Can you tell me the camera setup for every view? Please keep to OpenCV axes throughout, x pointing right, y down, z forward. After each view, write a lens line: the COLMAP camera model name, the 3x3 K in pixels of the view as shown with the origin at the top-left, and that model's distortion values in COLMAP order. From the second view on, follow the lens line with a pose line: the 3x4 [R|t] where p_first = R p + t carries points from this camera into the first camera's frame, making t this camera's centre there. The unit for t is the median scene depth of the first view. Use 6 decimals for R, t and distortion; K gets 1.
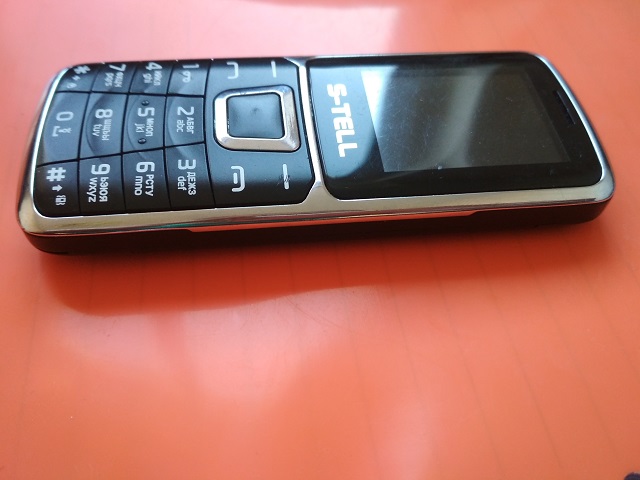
lens RADIAL K [[639.7, 0, 320.0], [0, 639.7, 240.0], [0, 0, 1]] dist [0.006469, -0.298530]
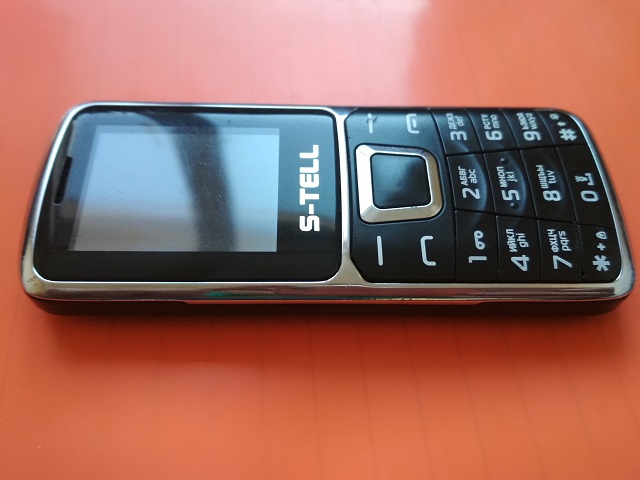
lens RADIAL K [[639.7, 0, 320.0], [0, 639.7, 240.0], [0, 0, 1]] dist [0.006469, -0.298530]
pose [[-0.992214, -0.123470, -0.016310, 0.026249], [0.026084, -0.334070, 0.942187, -1.184240], [-0.121780, 0.934426, 0.334689, 0.790160]]
